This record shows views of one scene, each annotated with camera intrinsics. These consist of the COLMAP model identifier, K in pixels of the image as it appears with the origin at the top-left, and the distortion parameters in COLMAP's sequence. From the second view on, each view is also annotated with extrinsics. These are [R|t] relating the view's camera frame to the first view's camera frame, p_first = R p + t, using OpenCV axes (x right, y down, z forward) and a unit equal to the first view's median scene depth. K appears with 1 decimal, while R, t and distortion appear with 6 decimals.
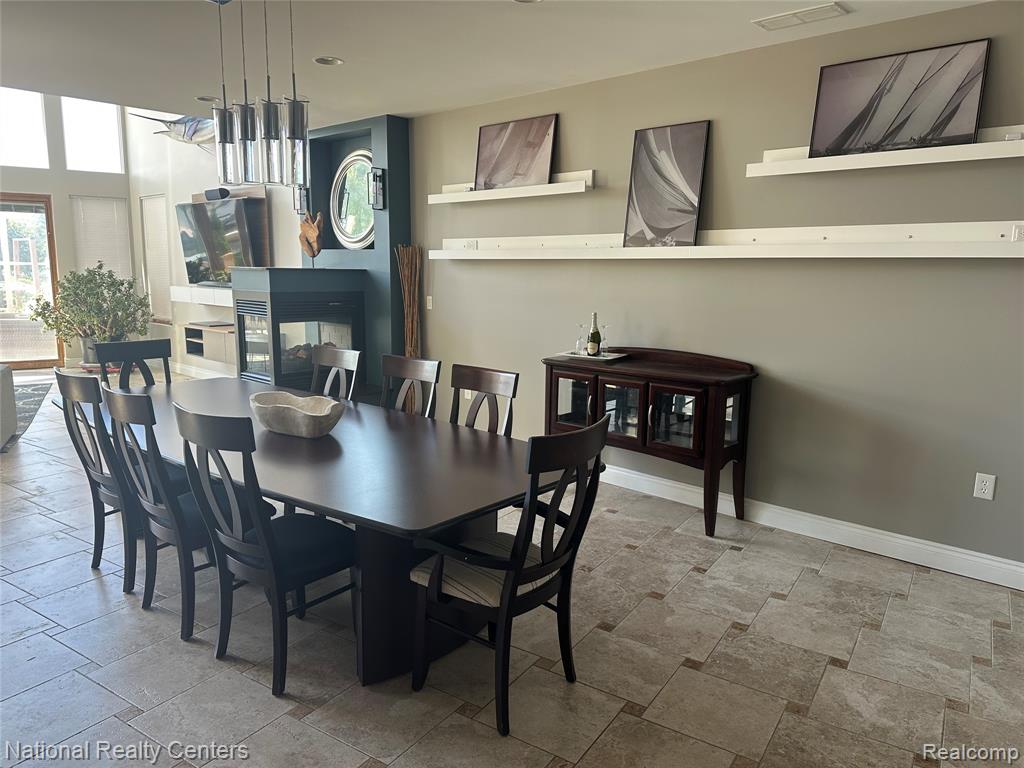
lens RADIAL K [[714.0, 0, 513.0], [0, 714.0, 391.7], [0, 0, 1]] dist [0.096968, -0.137704]
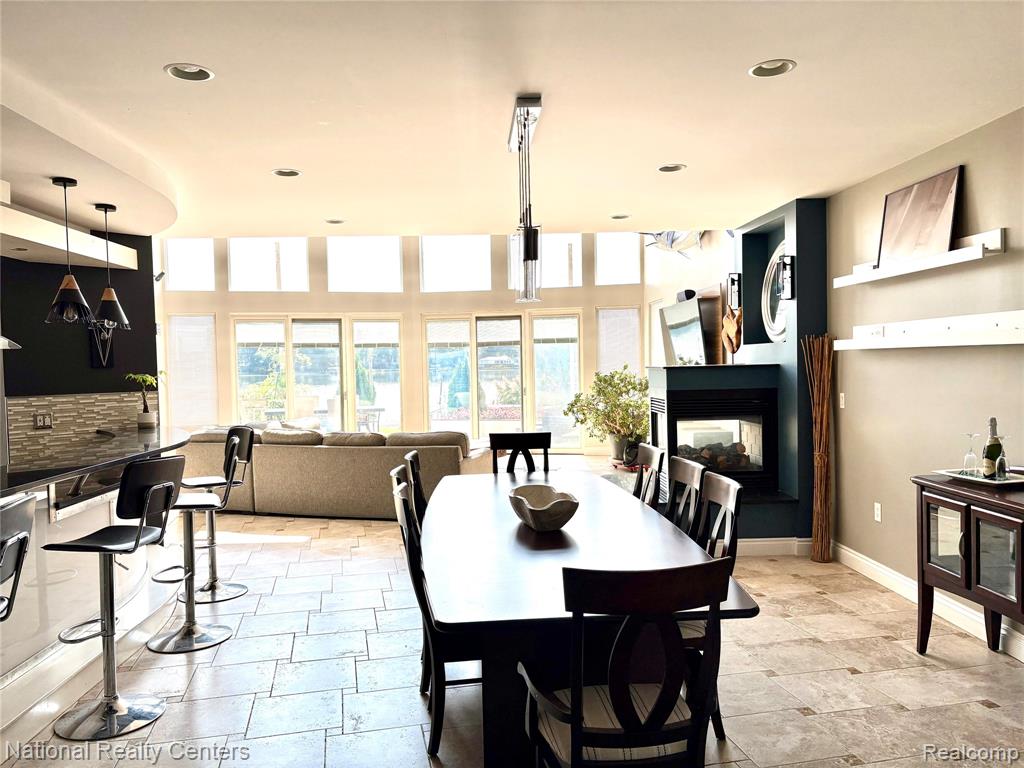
lens RADIAL K [[771.7, 0, 512.0], [0, 771.7, 384.0], [0, 0, 1]] dist [0.072852, -0.080441]
pose [[0.712914, -0.006371, -0.701223, 0.322109], [-0.090556, 0.990750, -0.101068, -0.020305], [0.695380, 0.135553, 0.705742, 0.096567]]
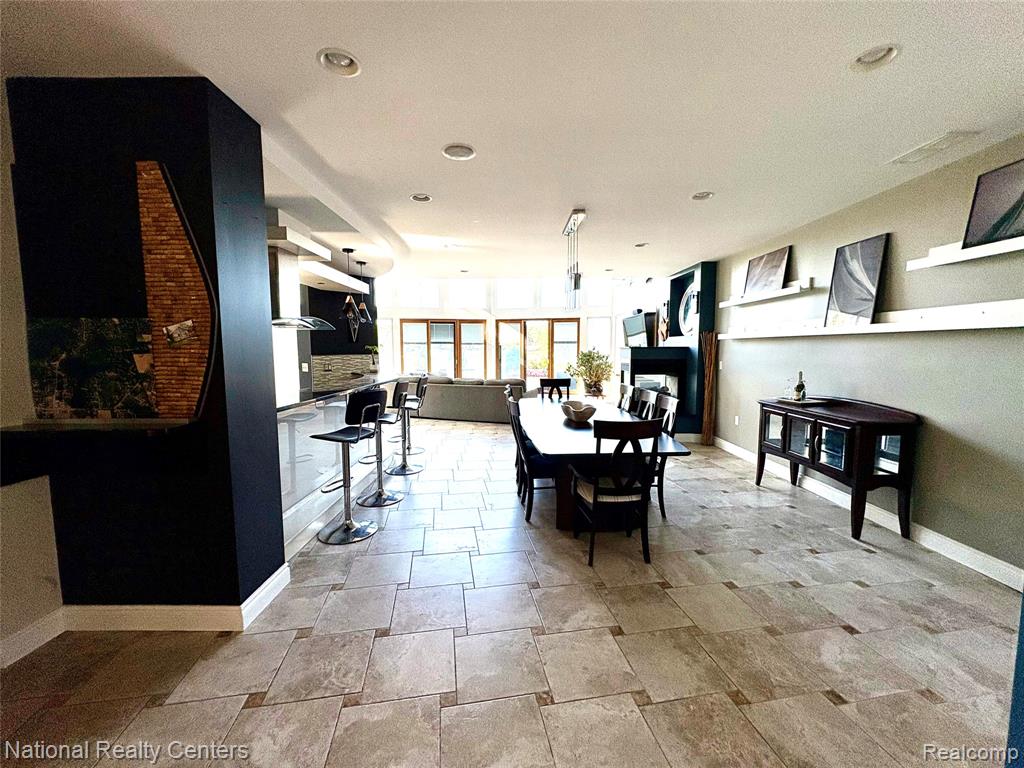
lens RADIAL K [[411.3, 0, 512.0], [0, 411.3, 384.0], [0, 0, 1]] dist [-0.001195, 0.000098]
pose [[0.681335, 0.048481, -0.730364, 0.327299], [-0.113718, 0.992700, -0.040190, 0.016676], [0.723084, 0.110439, 0.681874, -0.006190]]
